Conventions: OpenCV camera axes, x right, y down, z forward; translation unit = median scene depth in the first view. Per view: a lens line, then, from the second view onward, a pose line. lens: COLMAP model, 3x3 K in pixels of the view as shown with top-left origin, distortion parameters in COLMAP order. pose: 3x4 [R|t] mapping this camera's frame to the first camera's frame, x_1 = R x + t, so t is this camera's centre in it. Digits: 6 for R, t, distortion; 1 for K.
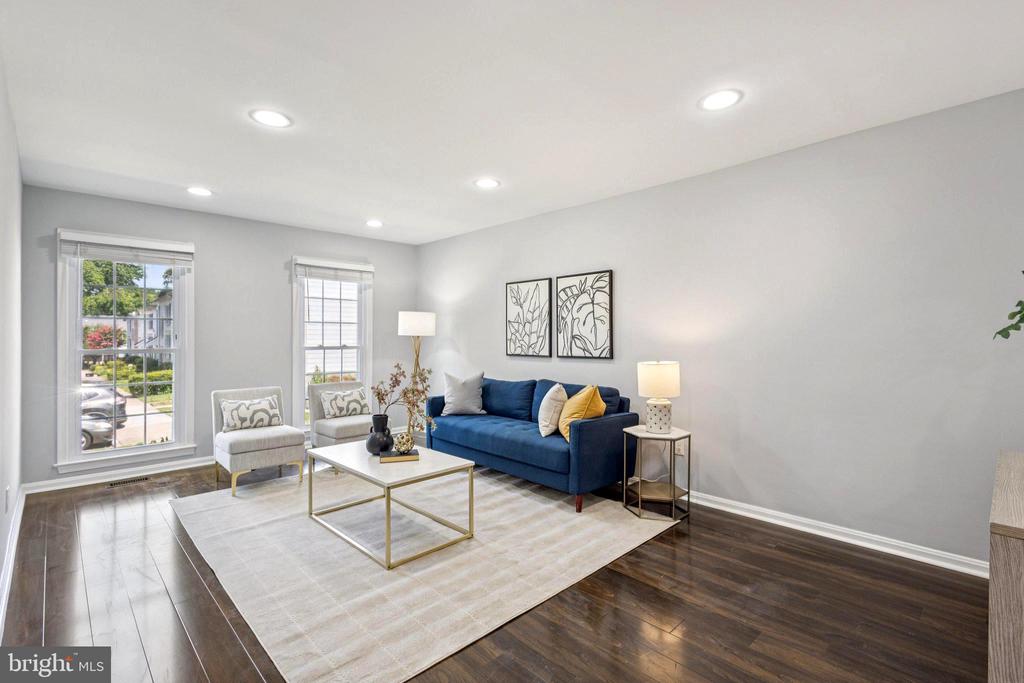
lens RADIAL K [[466.9, 0, 512.8], [0, 466.9, 340.3], [0, 0, 1]] dist [-0.000287, 0.000059]
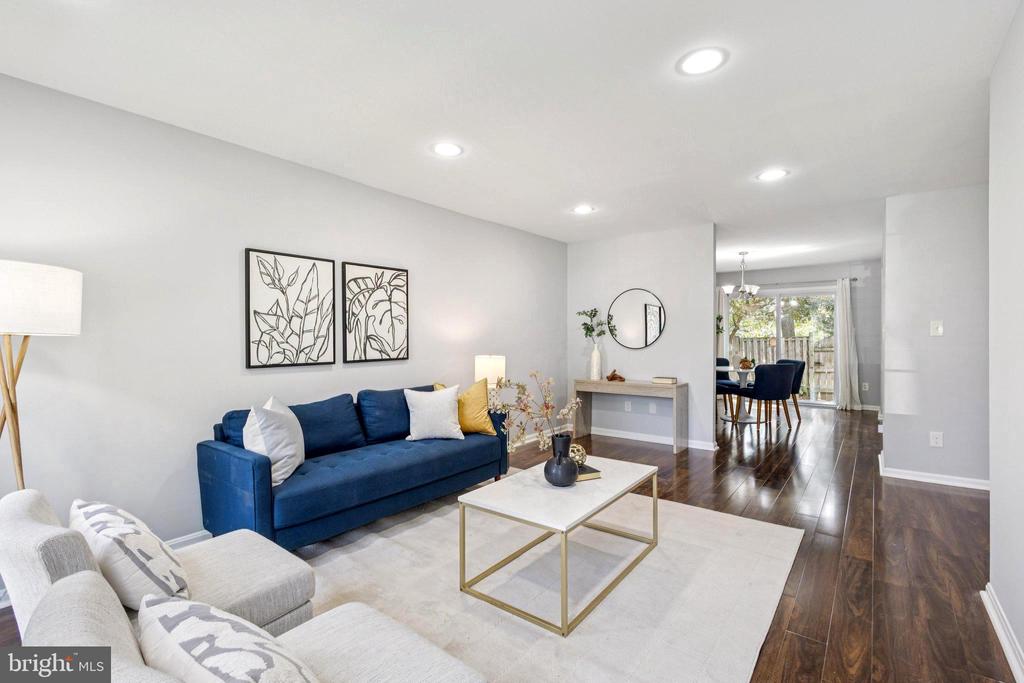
lens RADIAL K [[466.9, 0, 511.8], [0, 466.9, 338.4], [0, 0, 1]] dist [-0.000287, 0.000059]
pose [[-0.134131, -0.008257, 0.990929, -0.756627], [0.003428, 0.999955, 0.008796, -0.011671], [-0.990958, 0.004577, -0.134097, 0.853018]]
